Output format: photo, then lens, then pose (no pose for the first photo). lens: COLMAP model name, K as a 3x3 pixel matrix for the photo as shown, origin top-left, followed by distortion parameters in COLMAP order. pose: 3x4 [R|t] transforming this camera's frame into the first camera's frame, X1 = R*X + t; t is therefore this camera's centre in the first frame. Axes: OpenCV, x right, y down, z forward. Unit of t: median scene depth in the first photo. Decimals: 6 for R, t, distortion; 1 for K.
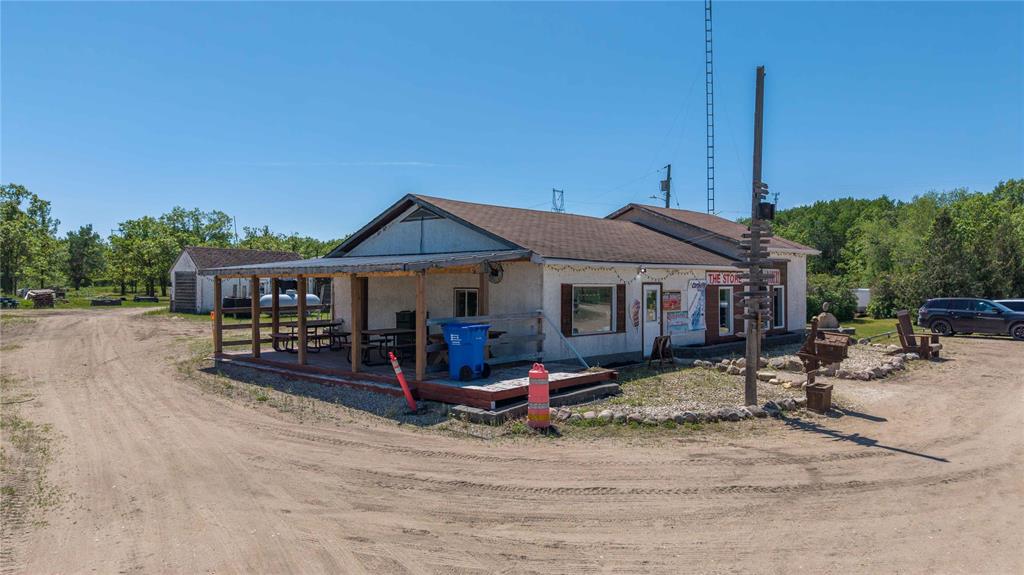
lens RADIAL K [[678.6, 0, 511.8], [0, 678.6, 287.3], [0, 0, 1]] dist [0.003932, -0.000063]
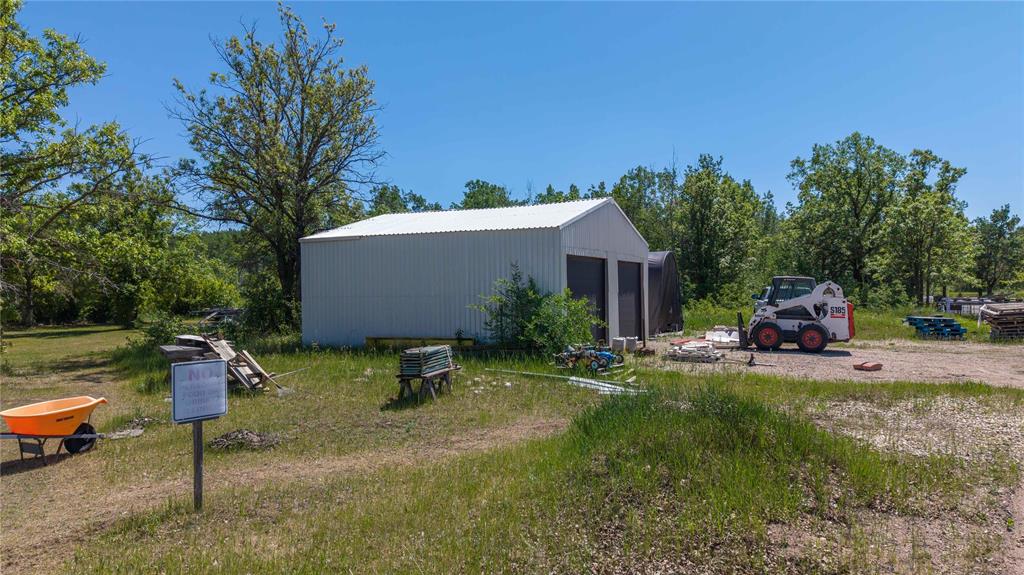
lens RADIAL K [[678.6, 0, 511.9], [0, 678.6, 287.5], [0, 0, 1]] dist [0.003932, -0.000063]
pose [[0.418385, 0.010785, -0.908206, -0.247819], [-0.012652, 0.999902, 0.006046, -0.003542], [0.908182, 0.008961, 0.418480, 0.296863]]
